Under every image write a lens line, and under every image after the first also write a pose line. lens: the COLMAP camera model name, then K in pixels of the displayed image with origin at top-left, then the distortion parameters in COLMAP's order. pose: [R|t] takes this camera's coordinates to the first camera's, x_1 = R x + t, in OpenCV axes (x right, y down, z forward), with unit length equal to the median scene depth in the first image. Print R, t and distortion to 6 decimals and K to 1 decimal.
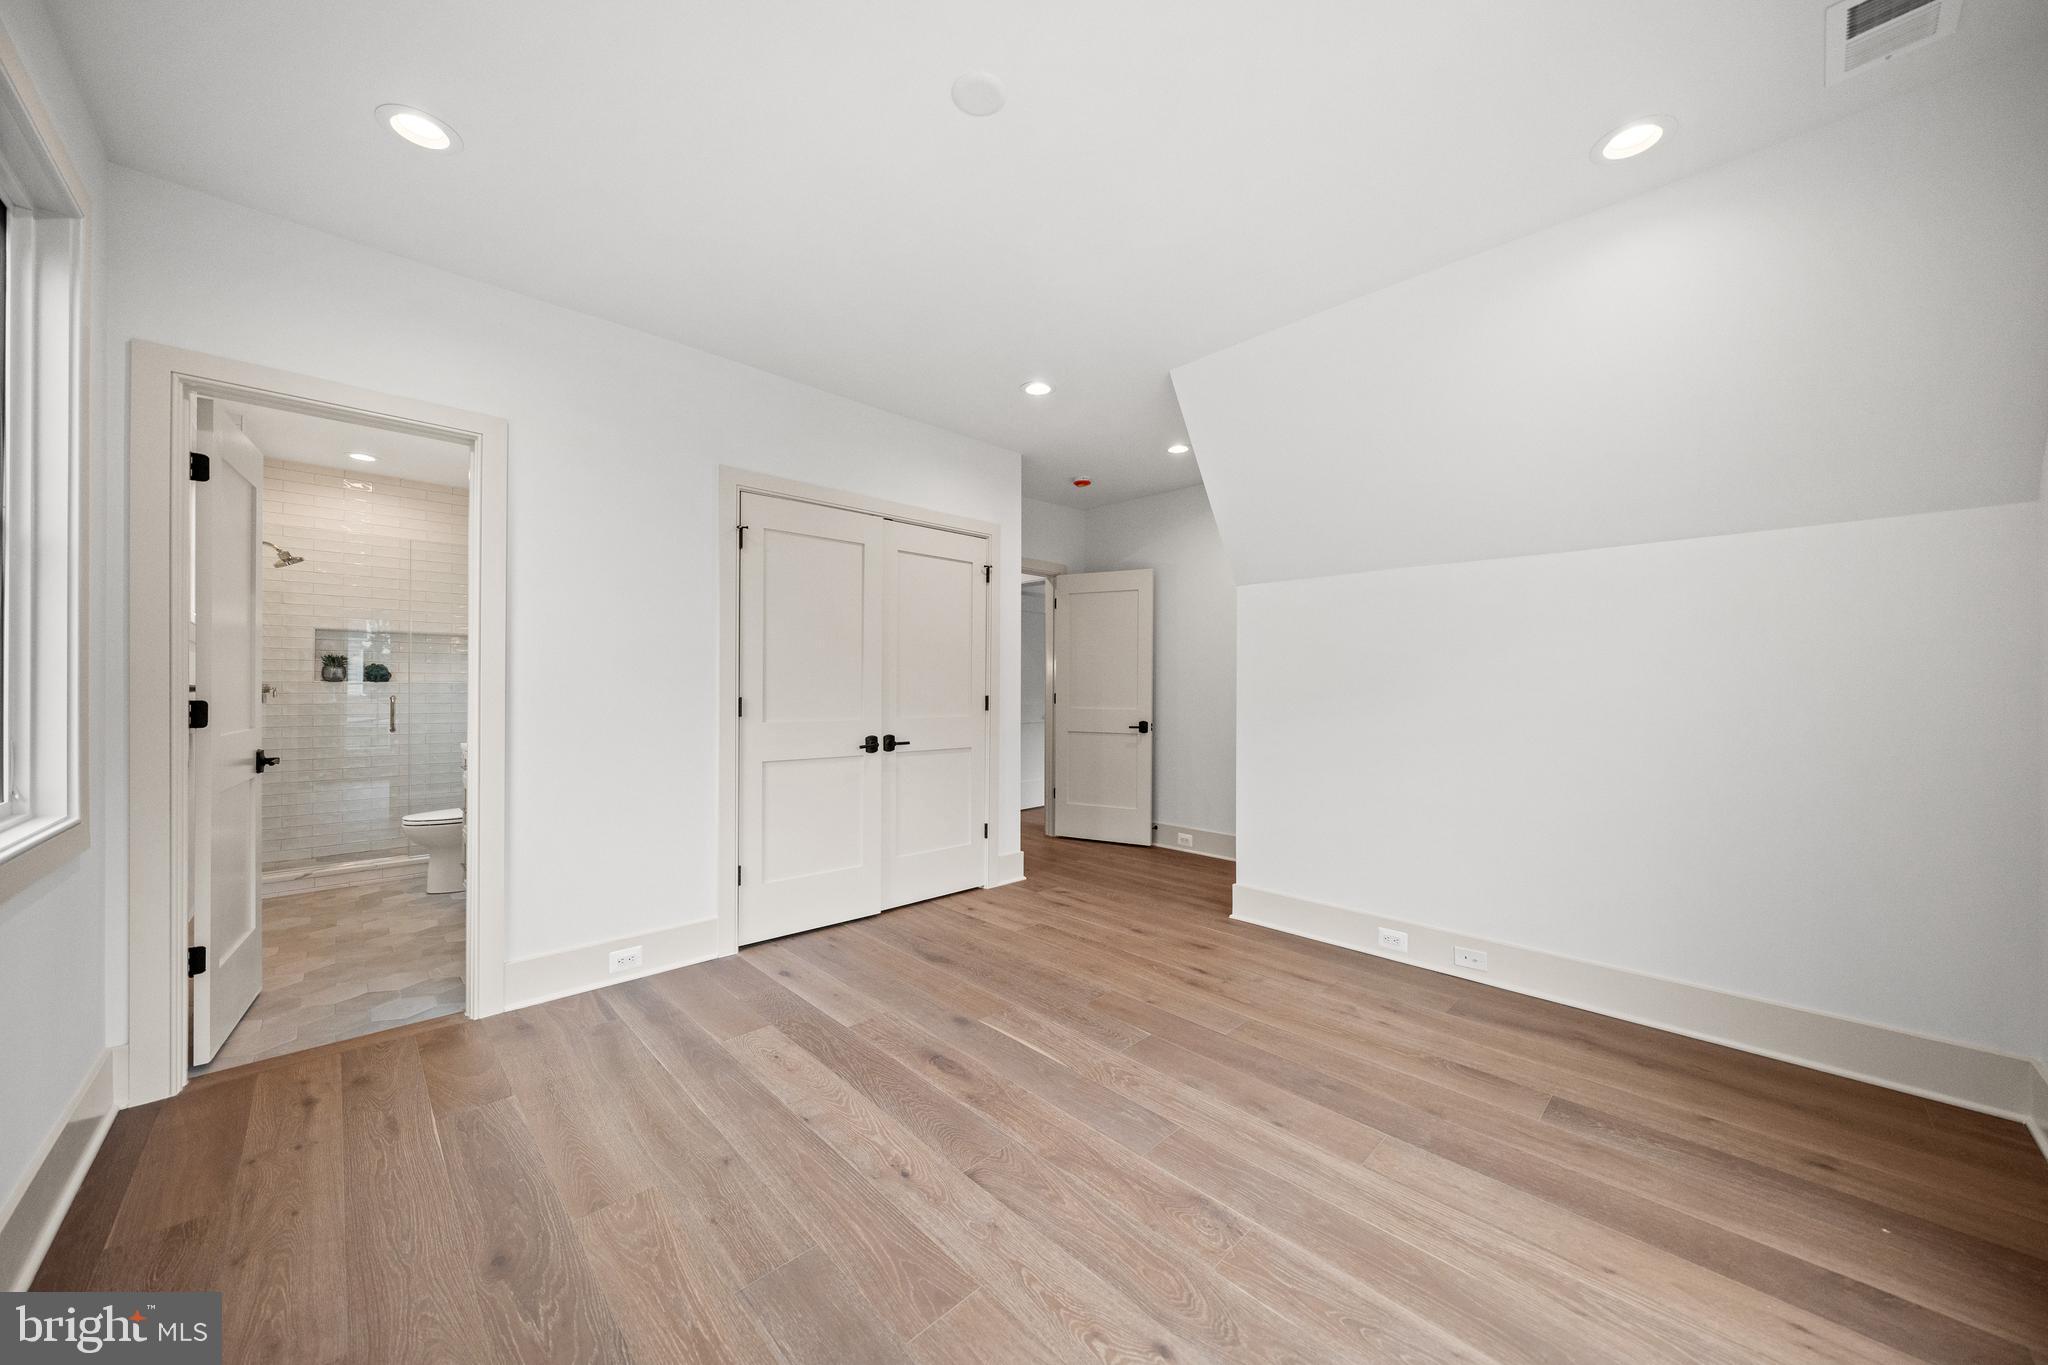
lens RADIAL K [[702.3, 0, 1036.9], [0, 702.3, 693.1], [0, 0, 1]] dist [-0.008107, -0.000182]
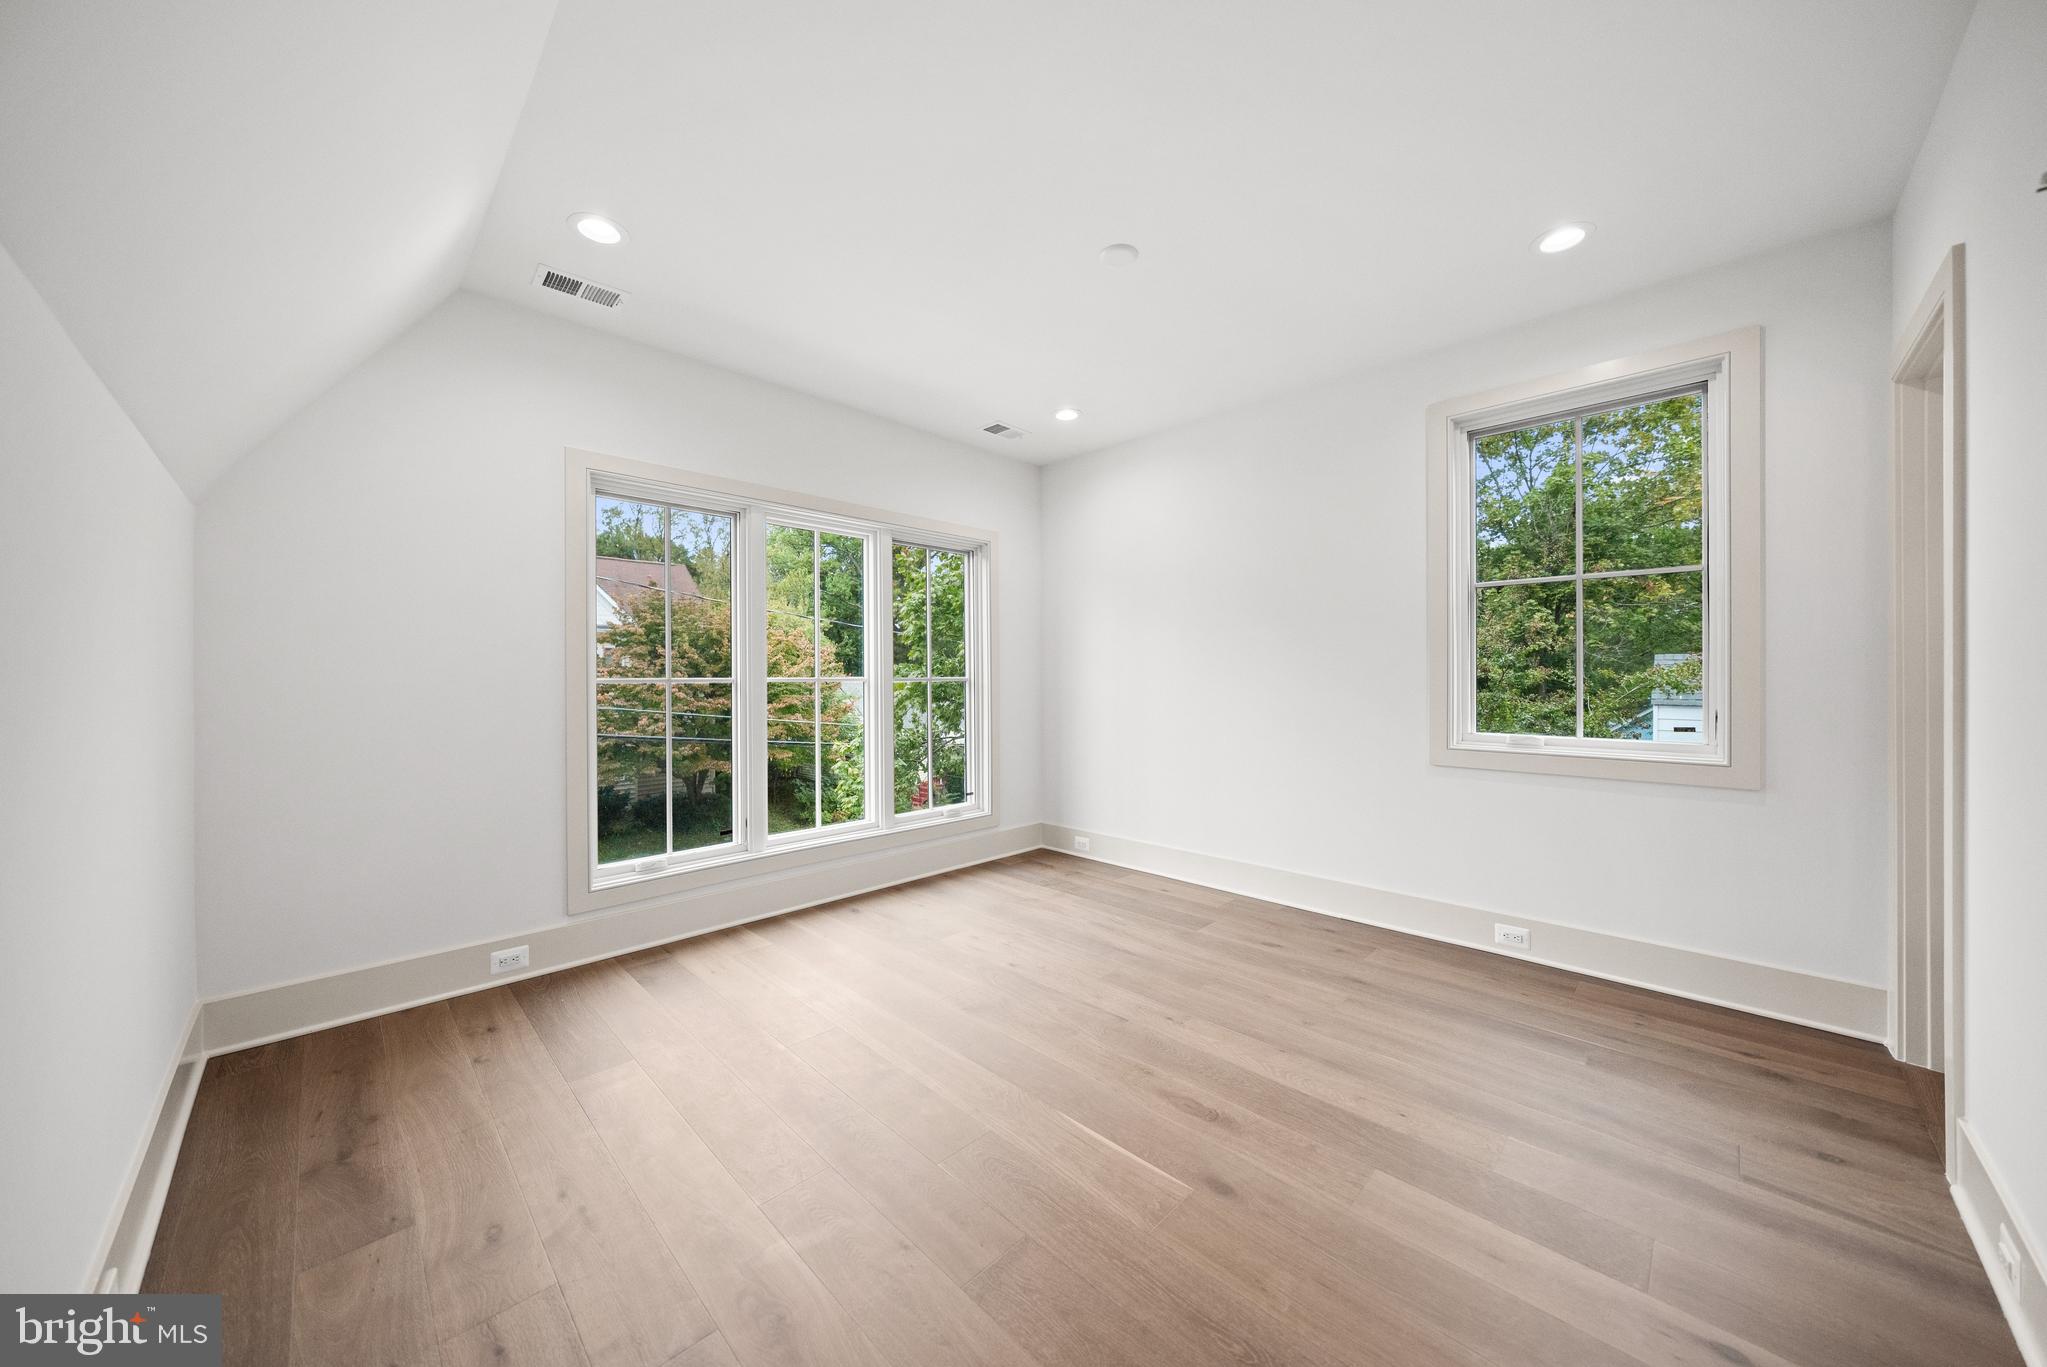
lens RADIAL K [[702.0, 0, 1020.2], [0, 702.0, 678.5], [0, 0, 1]] dist [-0.008107, -0.000182]
pose [[-0.999996, -0.000188, 0.002812, 0.104096], [-0.000180, 0.999996, 0.002746, -0.005811], [-0.002813, 0.002746, -0.999992, 2.275338]]
